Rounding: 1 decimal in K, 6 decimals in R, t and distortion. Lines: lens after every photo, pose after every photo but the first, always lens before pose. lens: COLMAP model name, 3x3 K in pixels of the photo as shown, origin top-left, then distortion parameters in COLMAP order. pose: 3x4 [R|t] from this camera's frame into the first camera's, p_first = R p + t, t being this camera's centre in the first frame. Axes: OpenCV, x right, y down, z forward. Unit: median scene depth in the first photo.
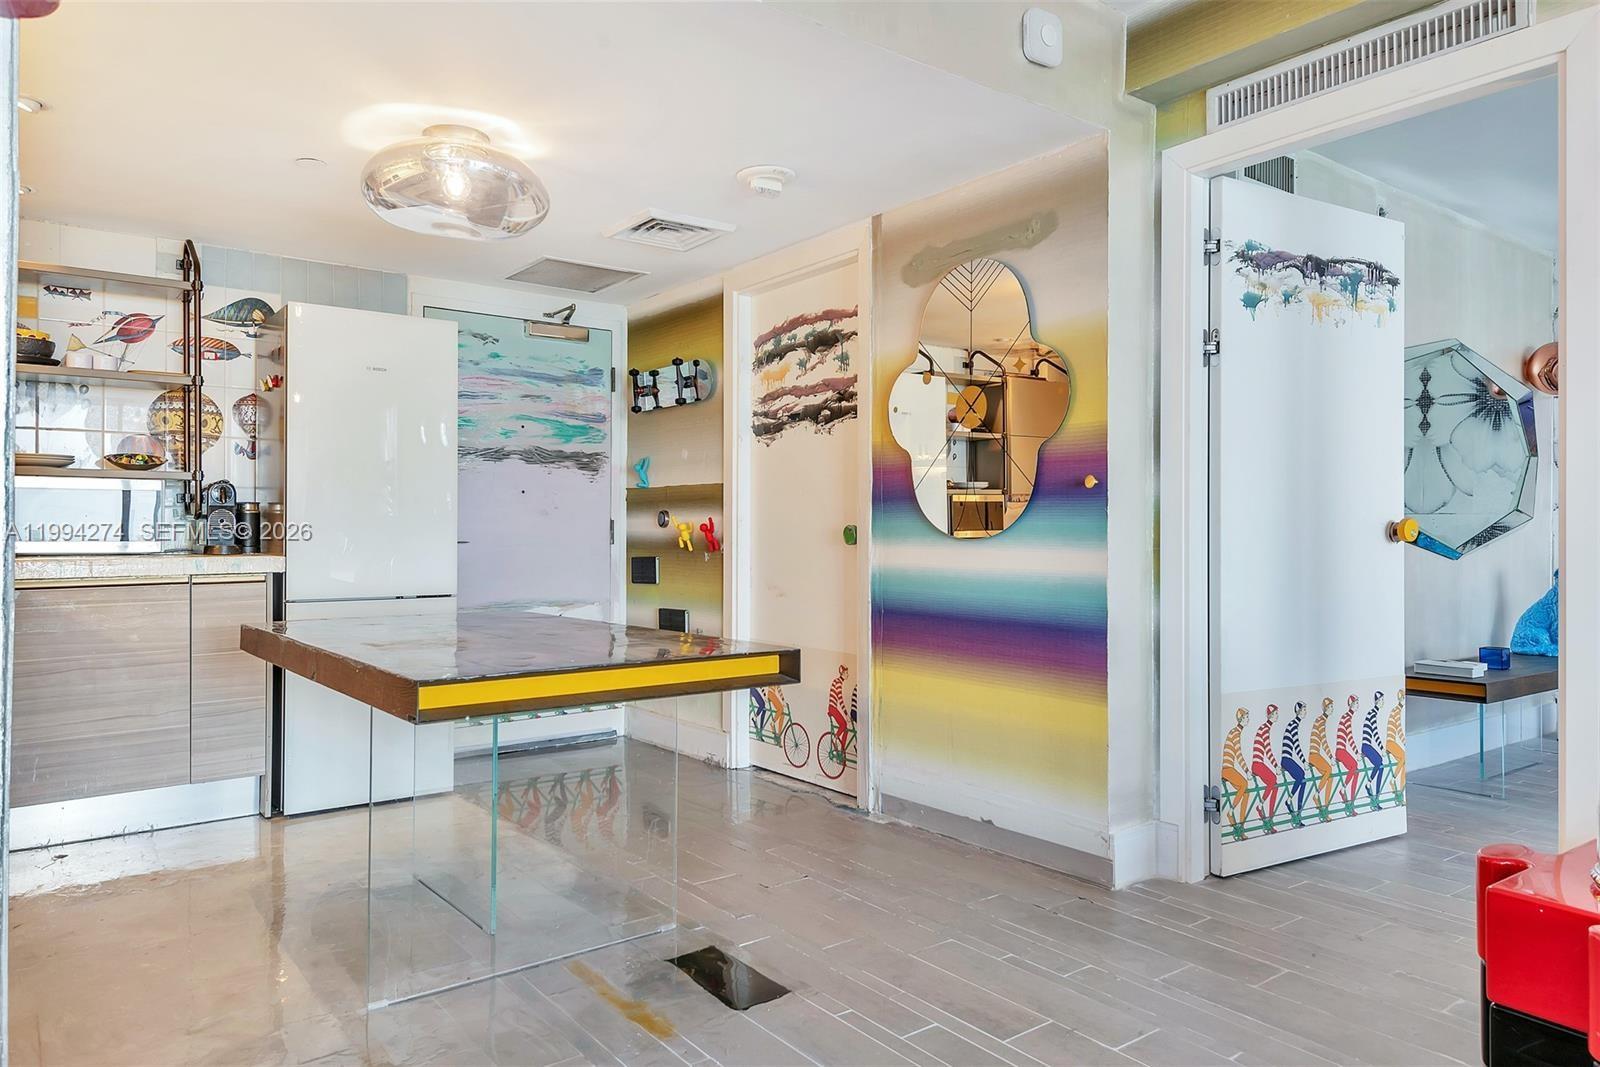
lens RADIAL K [[1067.5, 0, 799.9], [0, 1067.5, 543.4], [0, 0, 1]] dist [-0.001266, -0.001411]
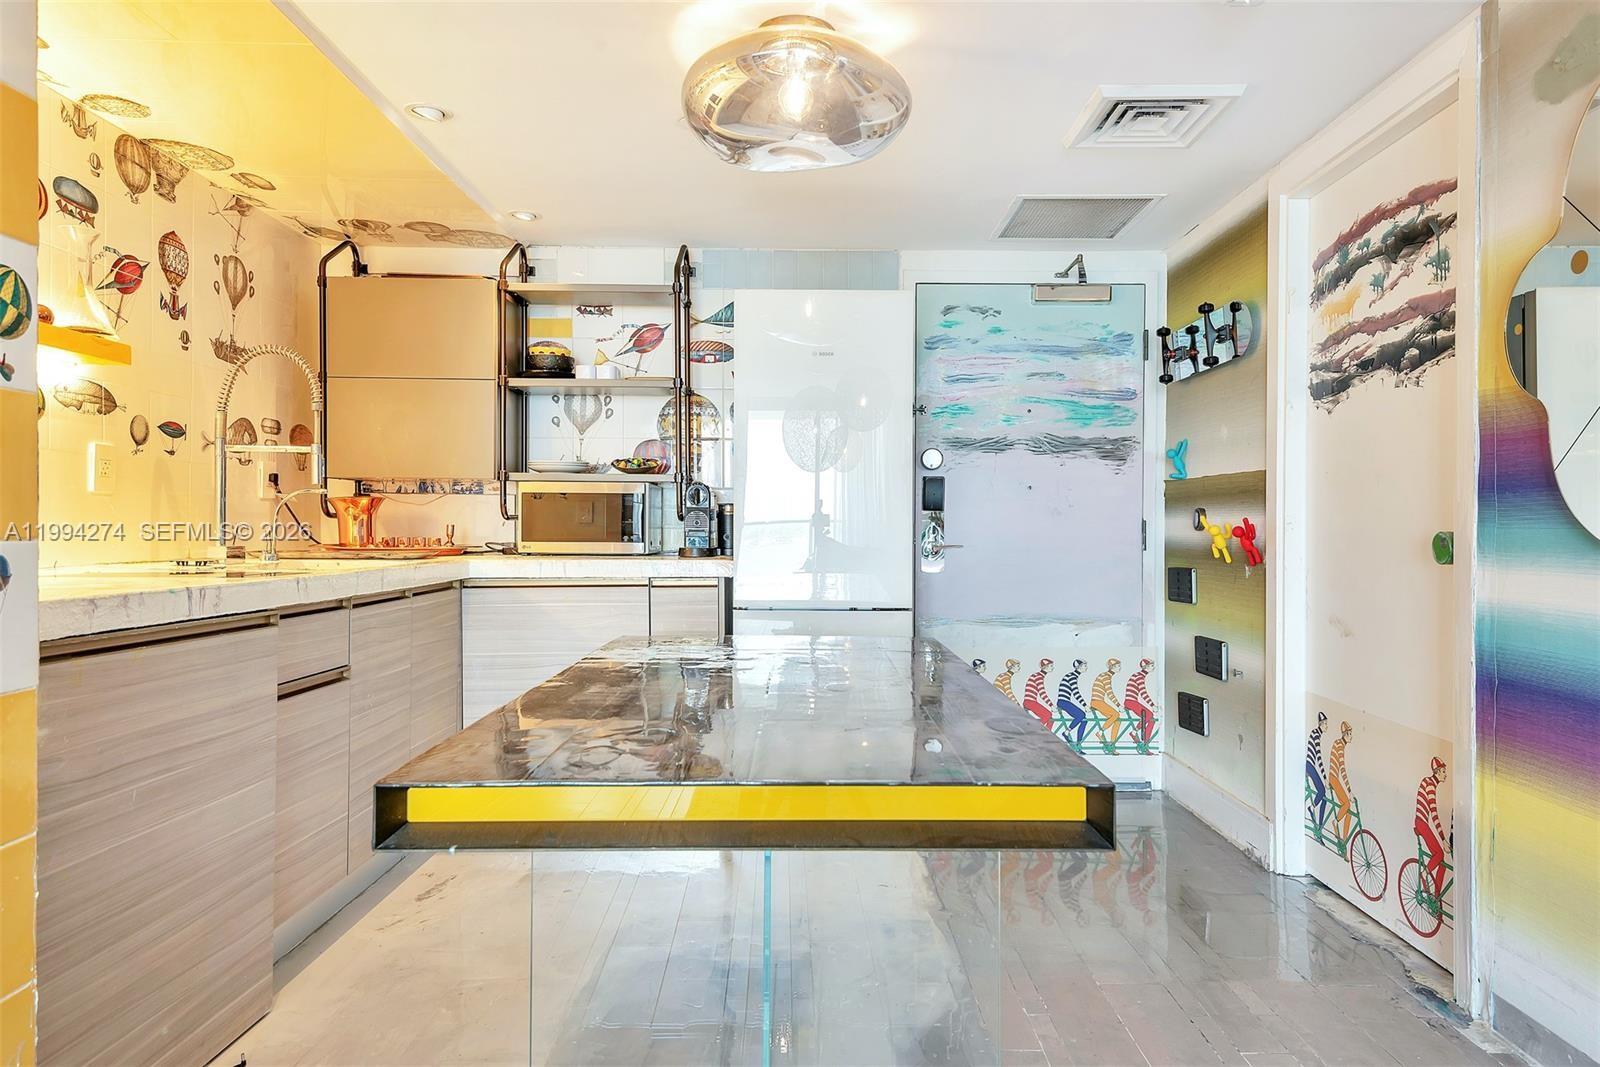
lens RADIAL K [[1017.7, 0, 800.0], [0, 1017.7, 533.5], [0, 0, 1]] dist [0.049535, -0.039404]
pose [[0.801916, 0.007905, -0.597385, 0.095217], [-0.010431, 0.999945, -0.000771, -0.010858], [0.597346, 0.006849, 0.801954, 0.284259]]
